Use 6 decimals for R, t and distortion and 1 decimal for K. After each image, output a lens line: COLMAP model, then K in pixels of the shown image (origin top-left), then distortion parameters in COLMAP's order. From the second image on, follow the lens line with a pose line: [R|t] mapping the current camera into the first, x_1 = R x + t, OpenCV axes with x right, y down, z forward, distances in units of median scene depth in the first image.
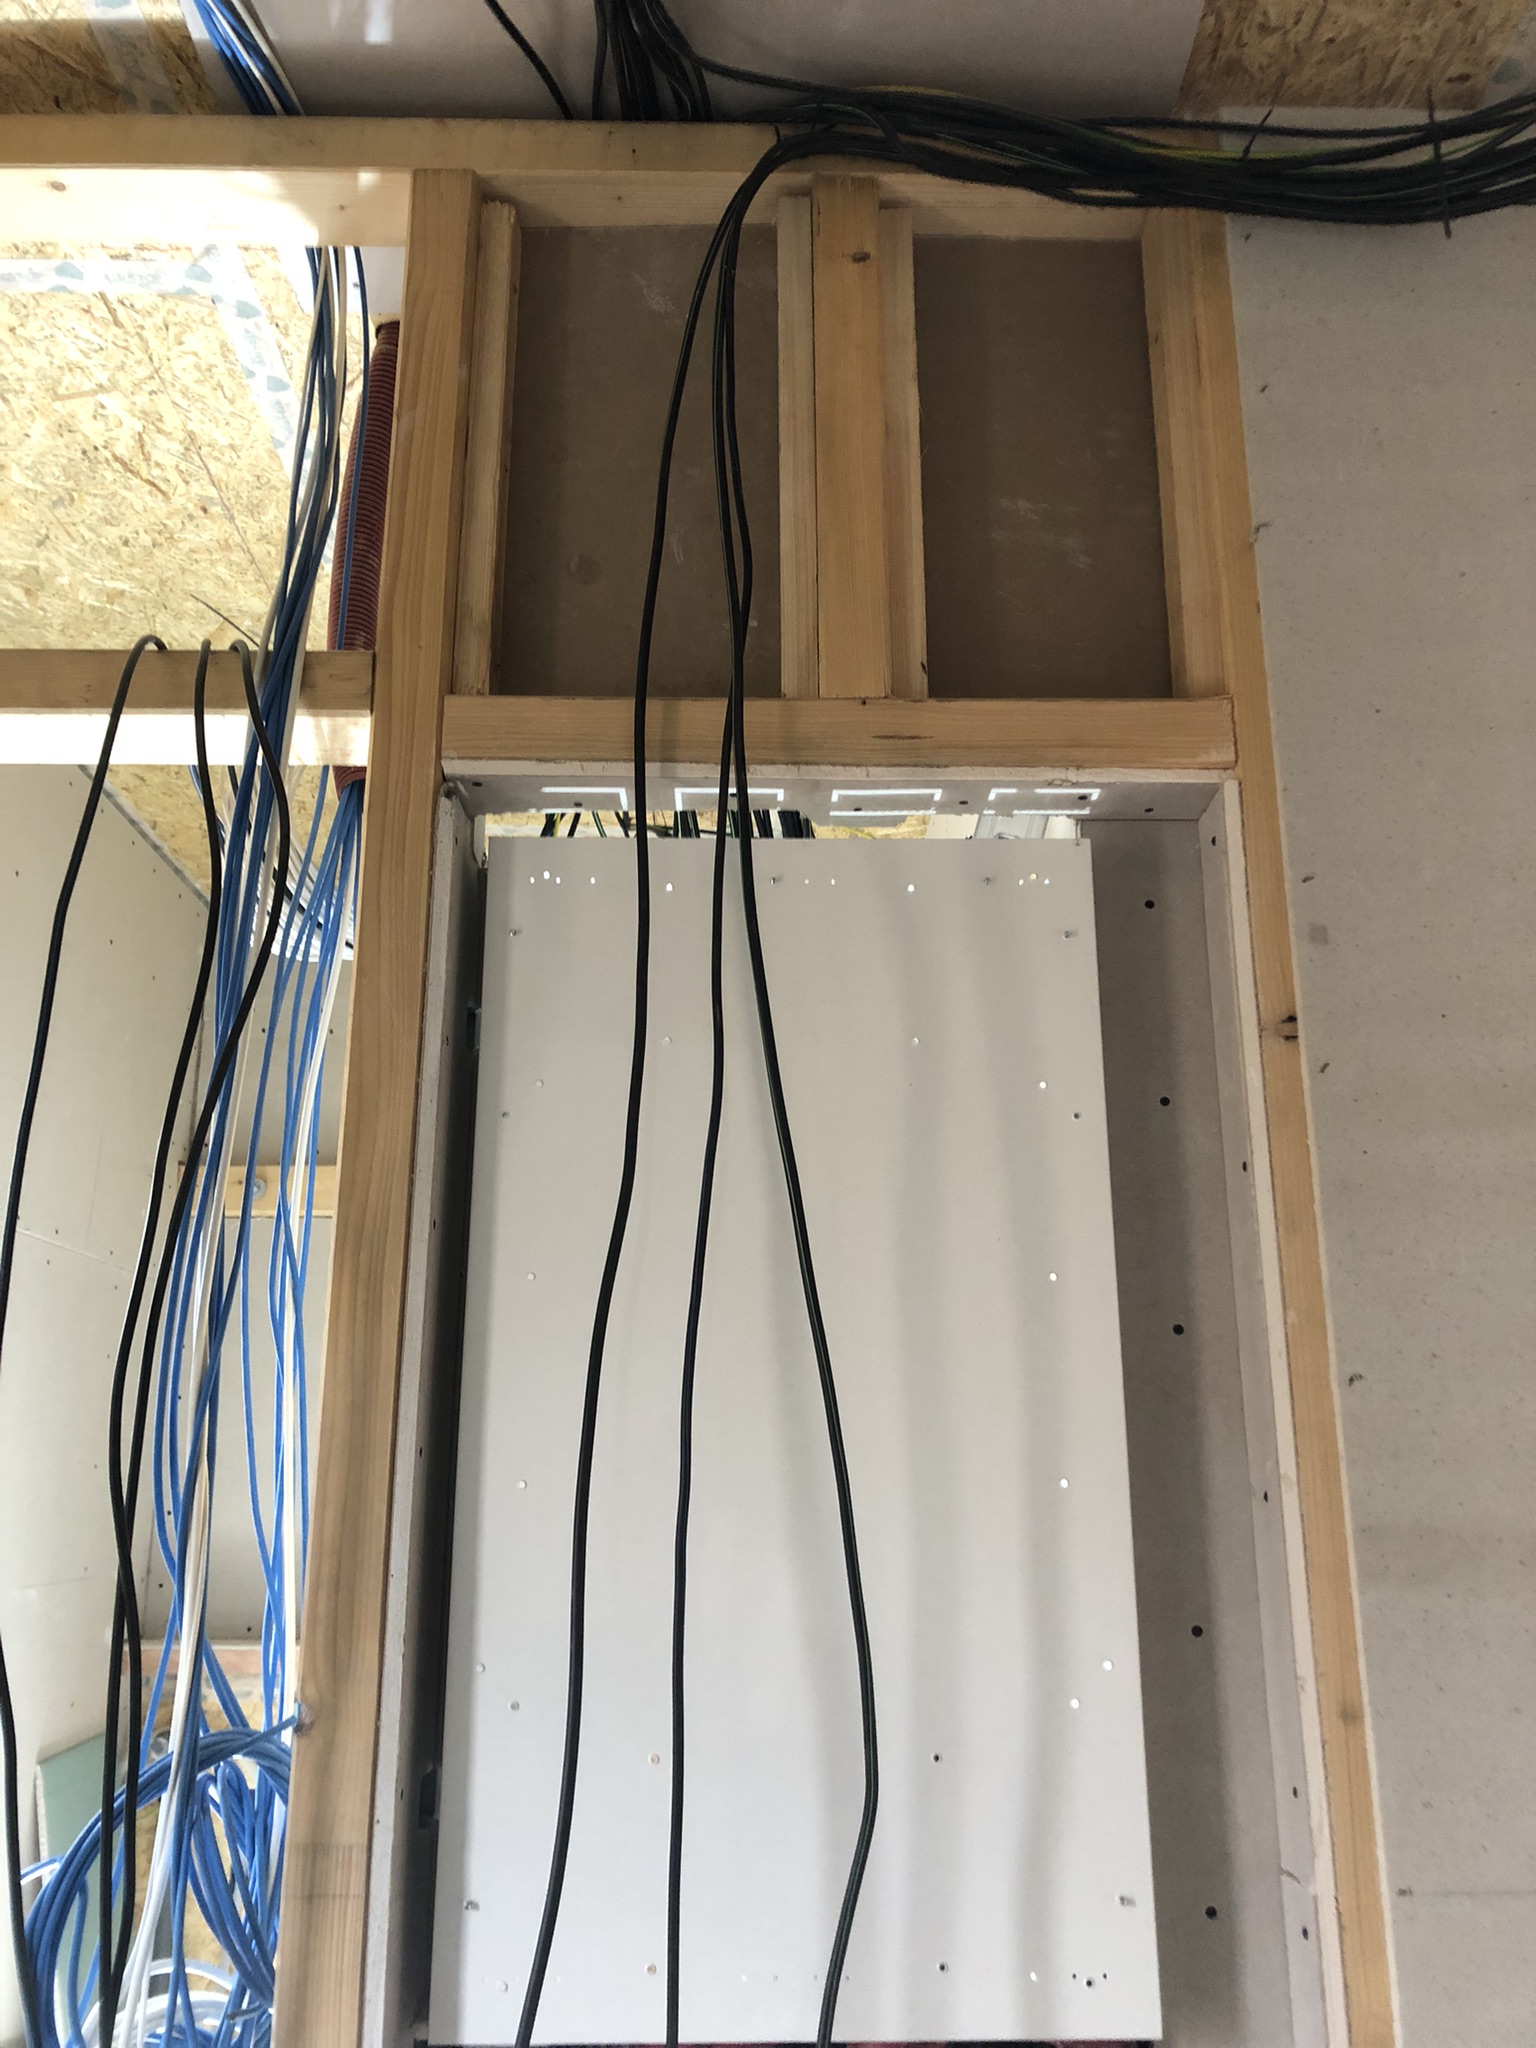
lens RADIAL K [[1640.1, 0, 782.7], [0, 1640.1, 993.0], [0, 0, 1]] dist [0.000628, -0.009537]
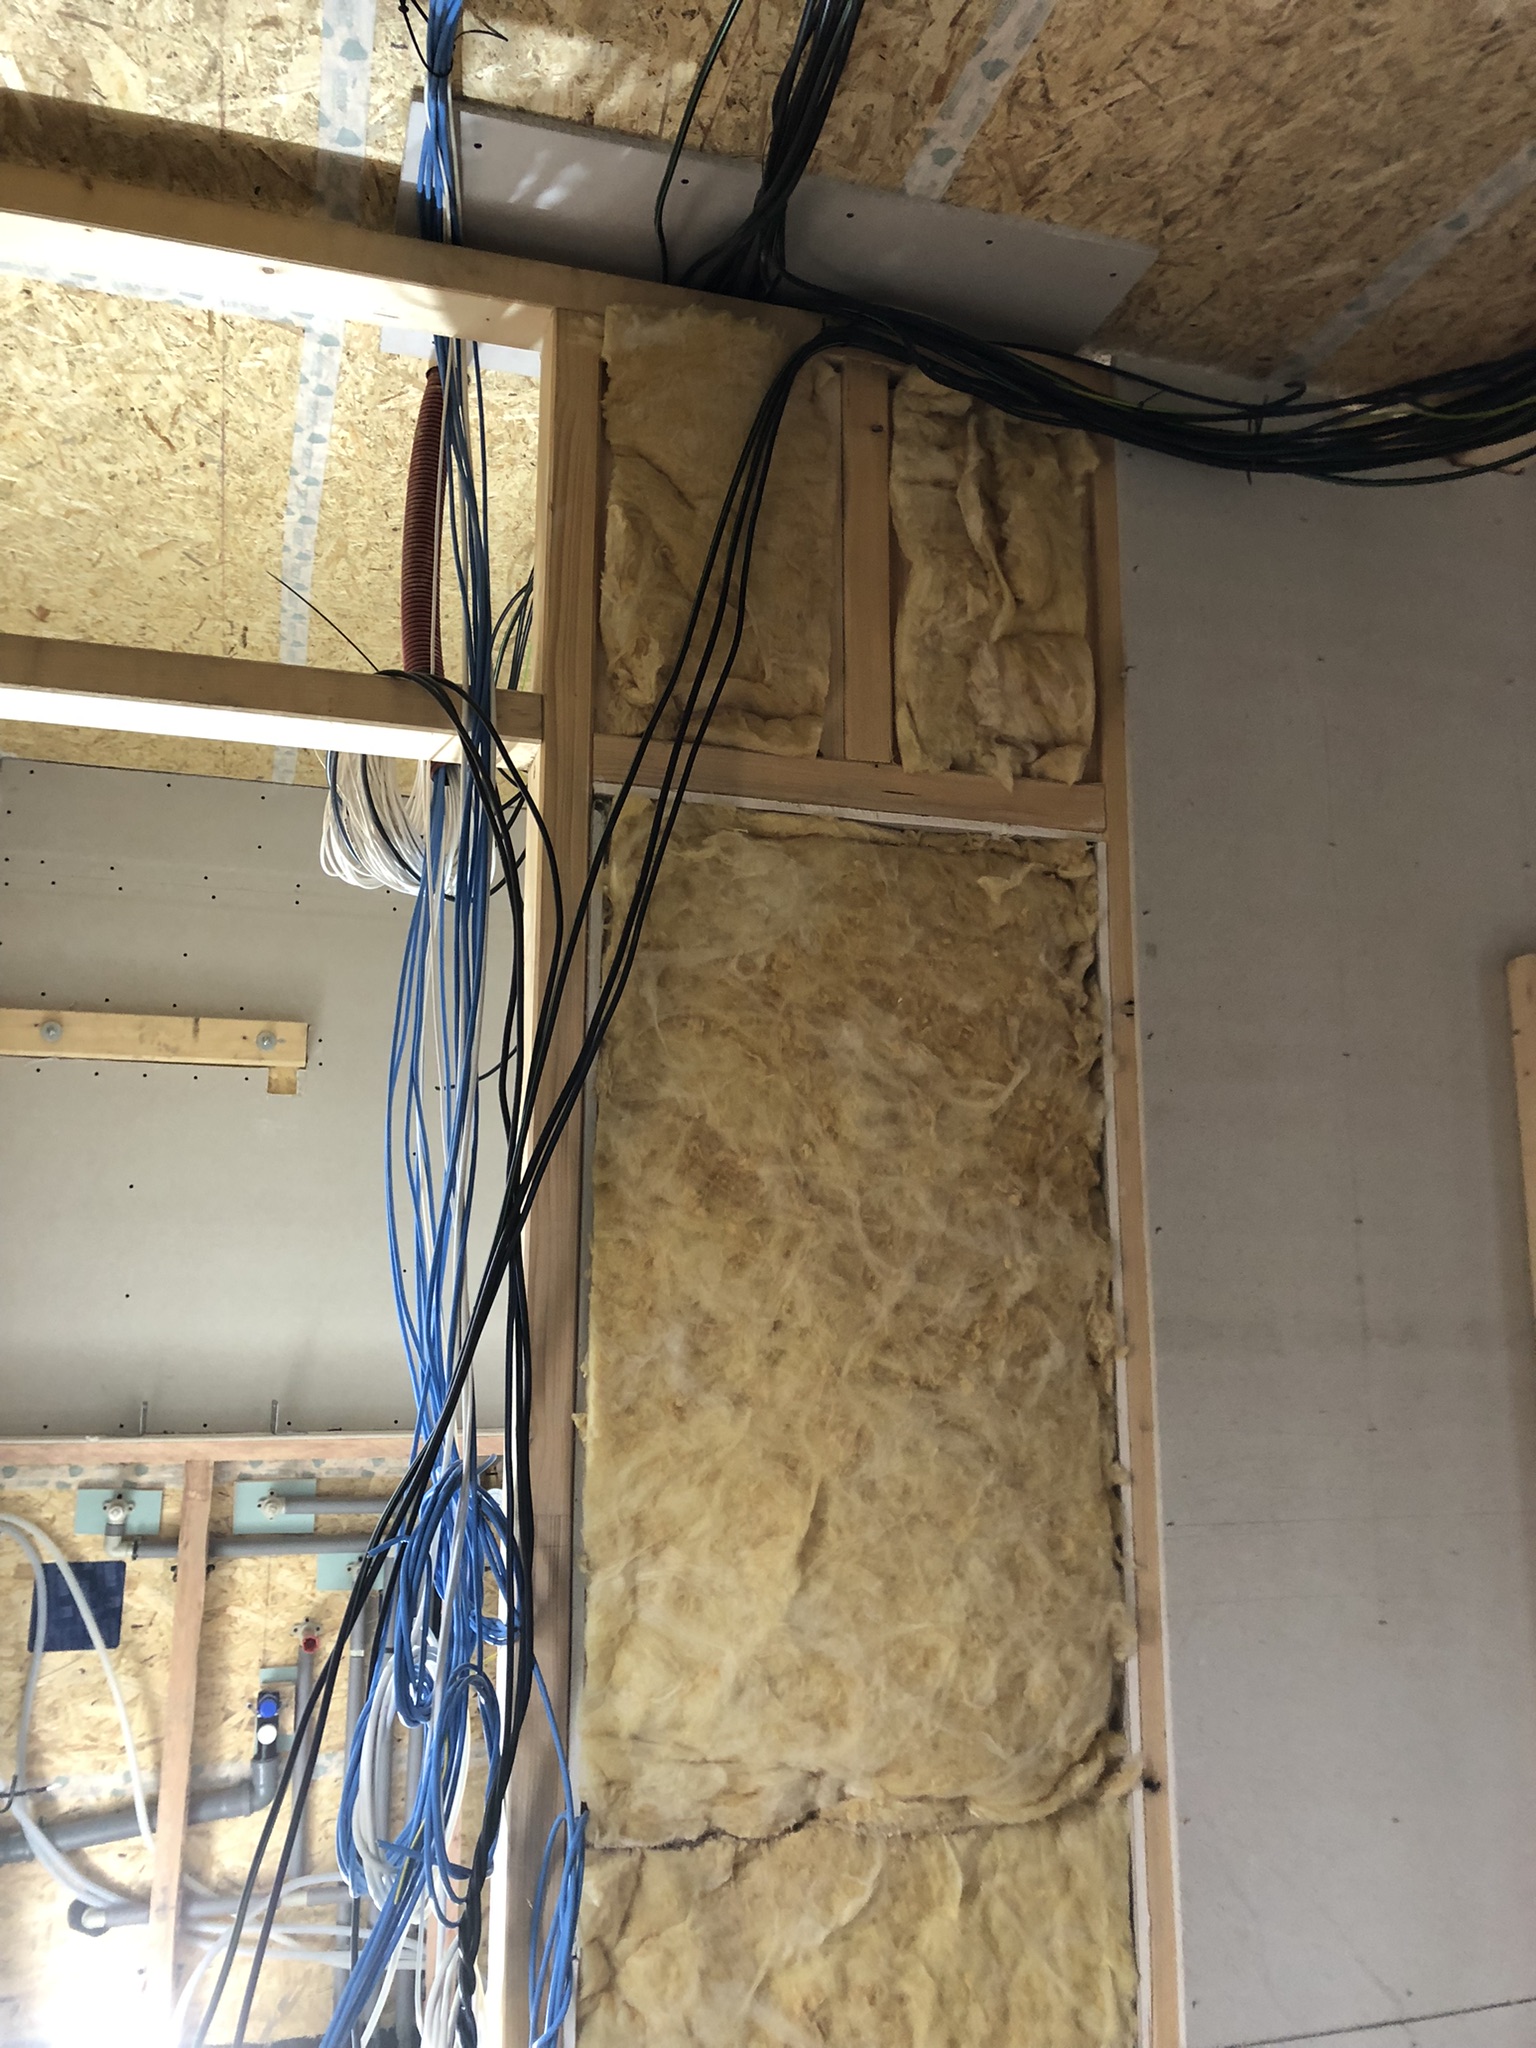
lens RADIAL K [[1640.1, 0, 782.7], [0, 1640.1, 993.0], [0, 0, 1]] dist [0.000628, -0.009537]
pose [[0.959453, 0.055330, 0.276385, -0.396050], [-0.081311, 0.993190, 0.083439, -0.086611], [-0.269886, -0.102529, 0.957418, -0.367751]]
